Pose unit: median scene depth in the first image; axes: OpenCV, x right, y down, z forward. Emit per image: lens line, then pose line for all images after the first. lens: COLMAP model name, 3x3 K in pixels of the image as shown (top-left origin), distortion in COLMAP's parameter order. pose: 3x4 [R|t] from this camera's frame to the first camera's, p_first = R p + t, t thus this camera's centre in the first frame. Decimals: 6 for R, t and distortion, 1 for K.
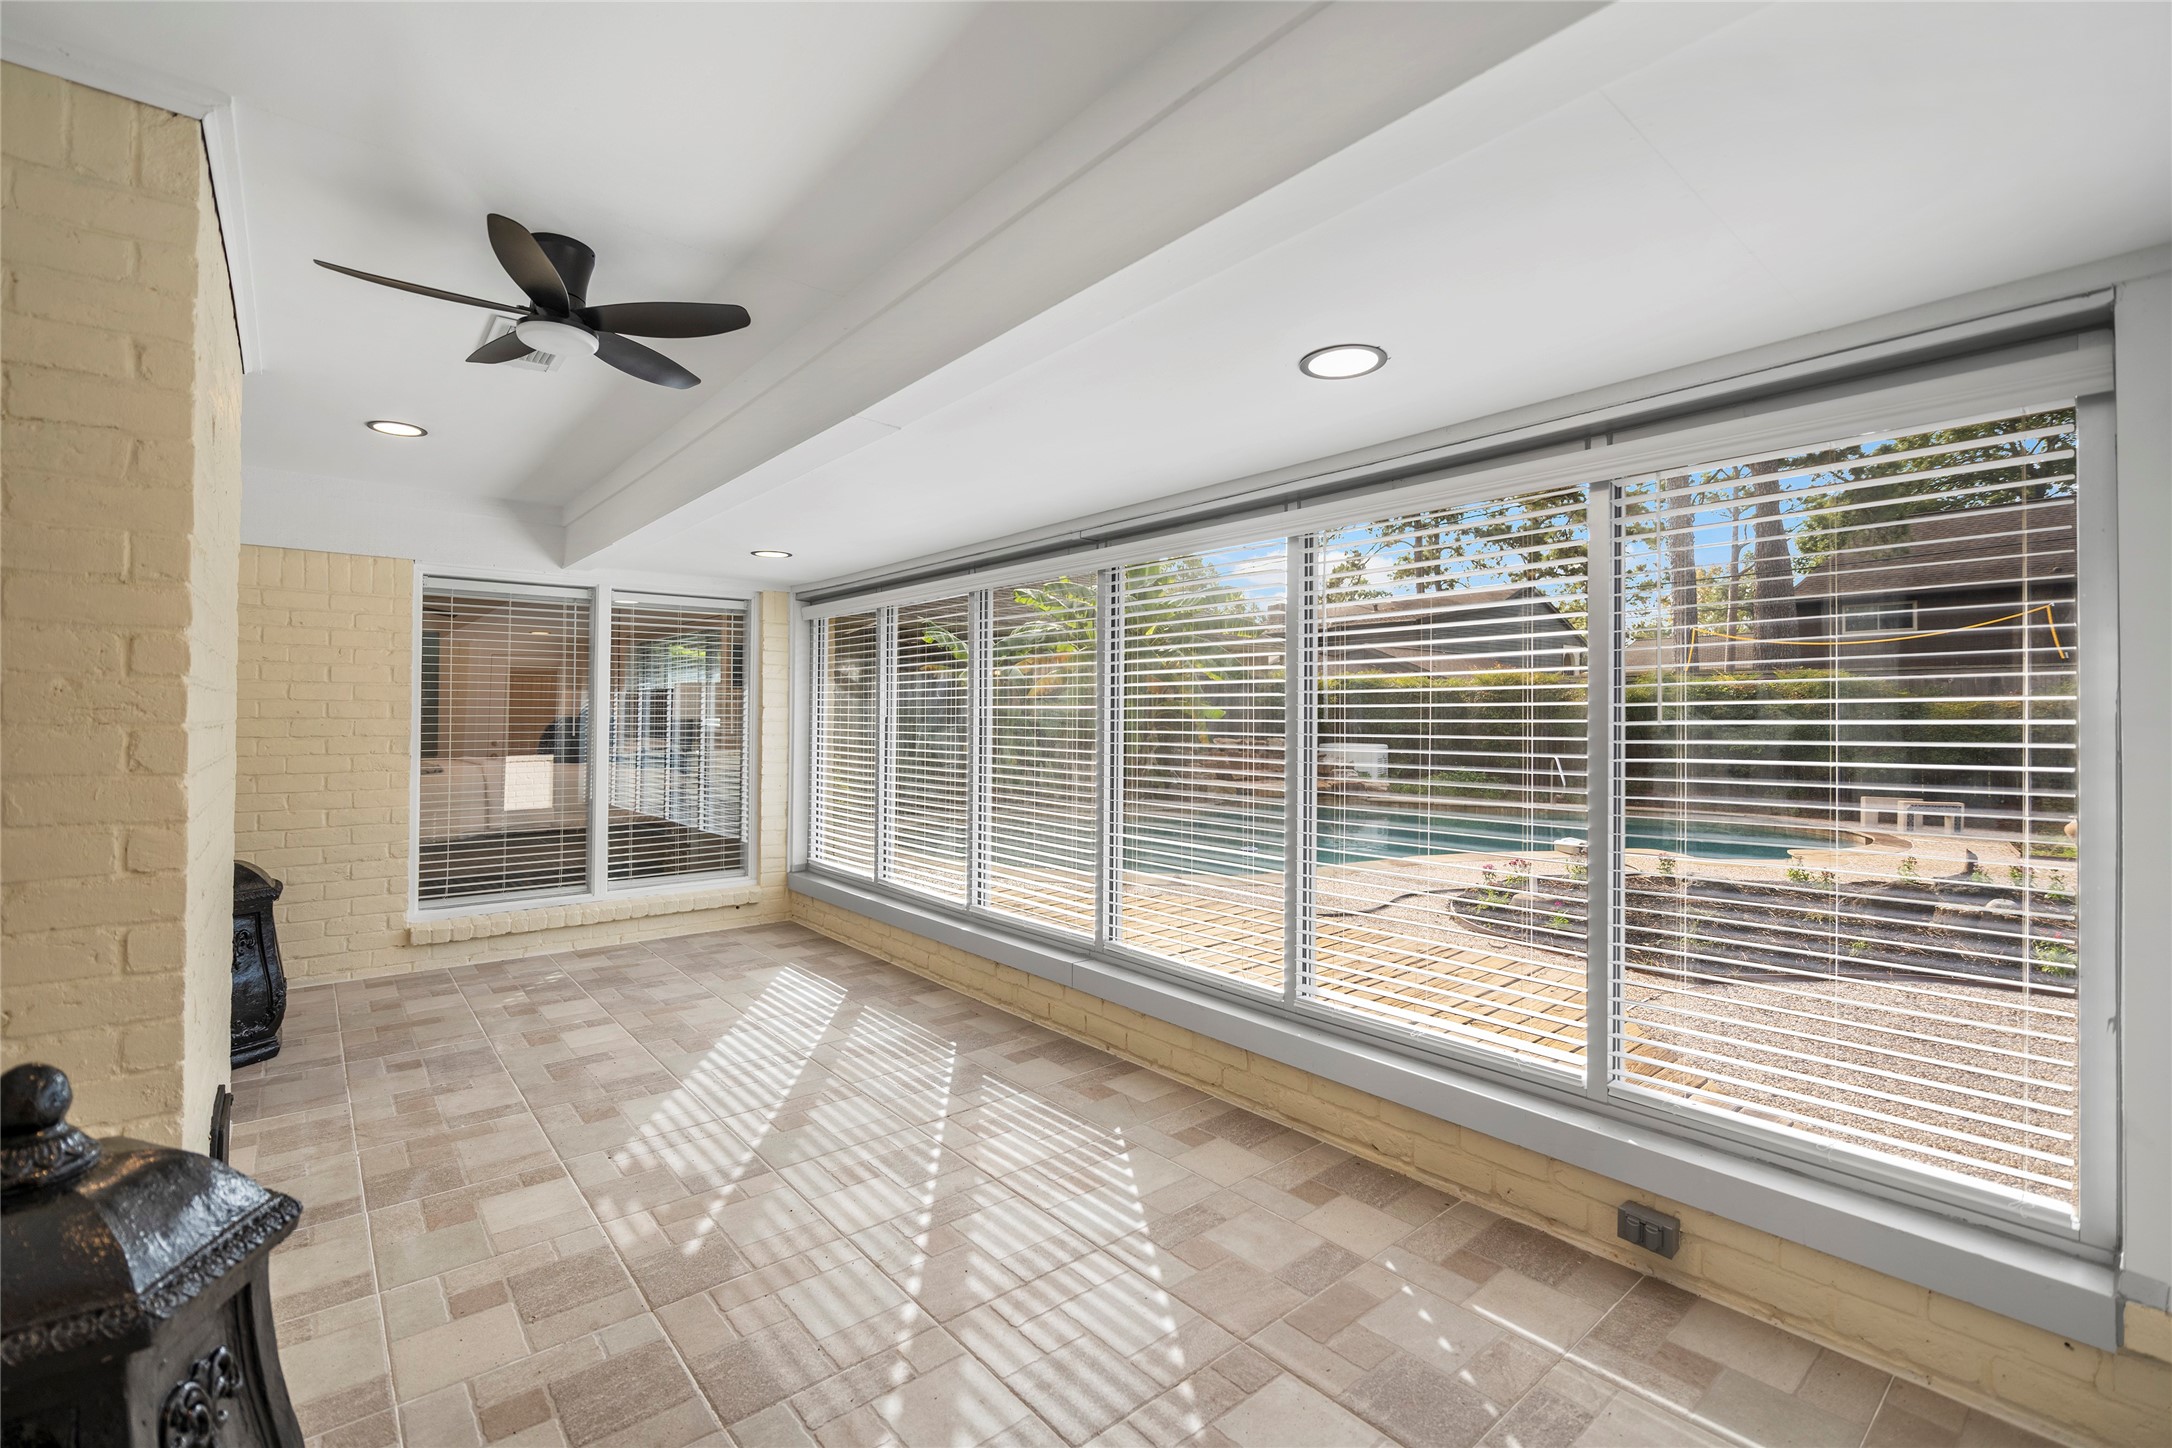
lens RADIAL K [[932.6, 0, 1086.8], [0, 932.6, 733.3], [0, 0, 1]] dist [-0.005227, -0.001097]
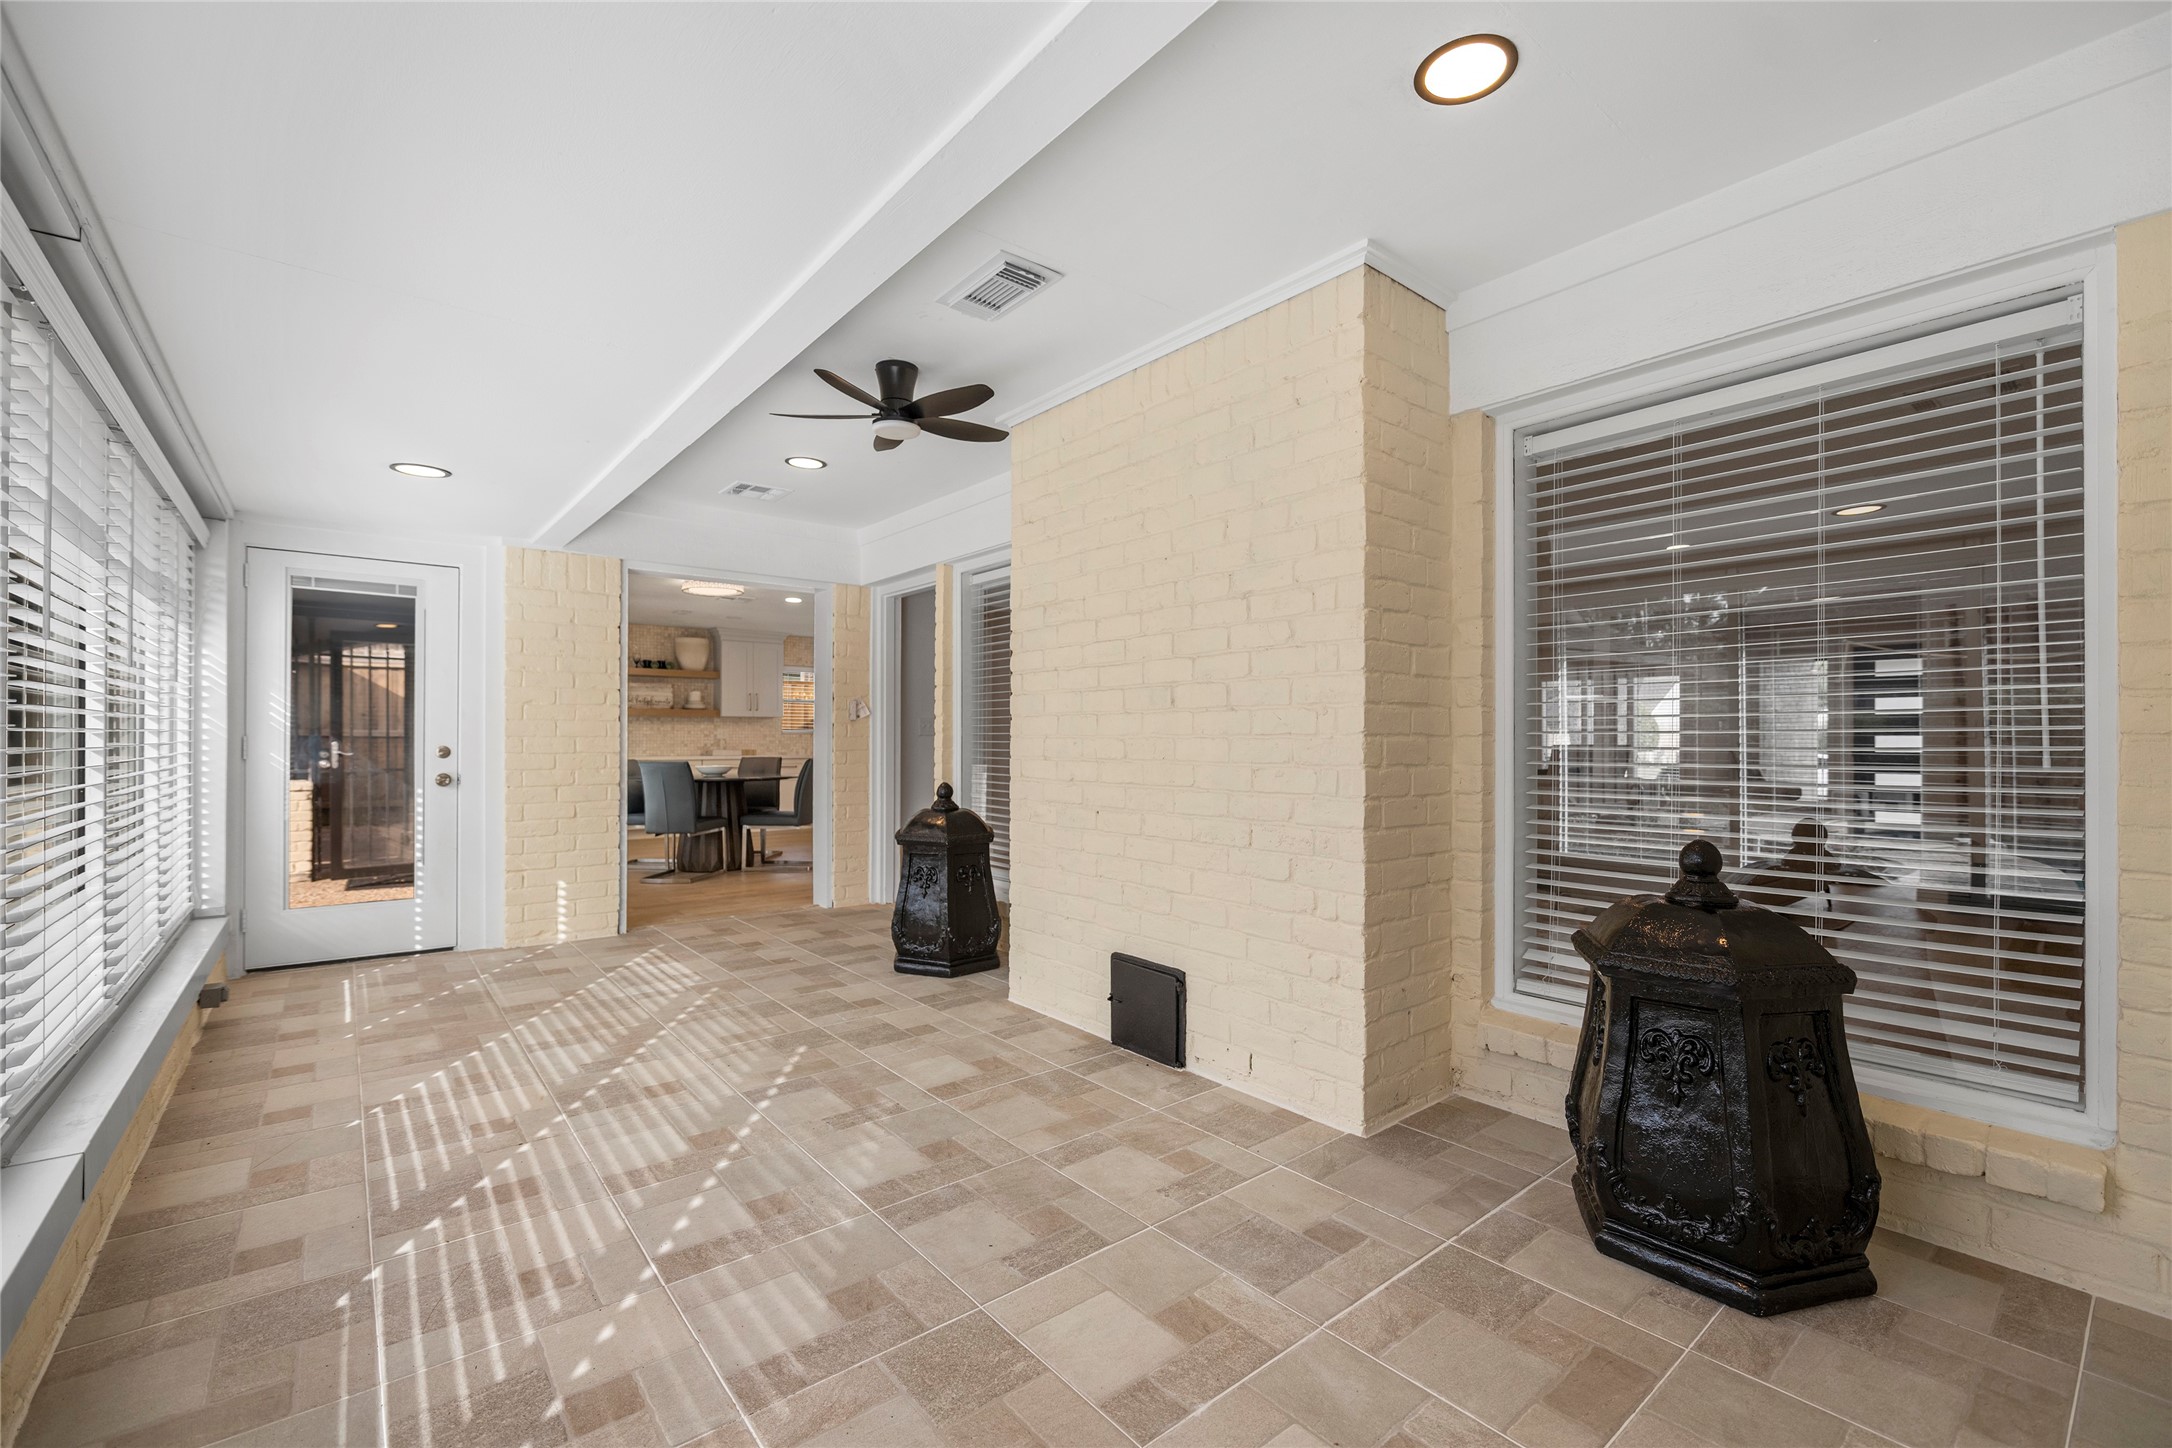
lens RADIAL K [[884.7, 0, 1086.3], [0, 884.7, 712.9], [0, 0, 1]] dist [-0.001354, 0.000482]
pose [[-0.999985, -0.005163, 0.001575, -0.712225], [-0.005181, 0.999921, -0.011450, 0.034988], [-0.001516, -0.011458, -0.999933, 1.957325]]
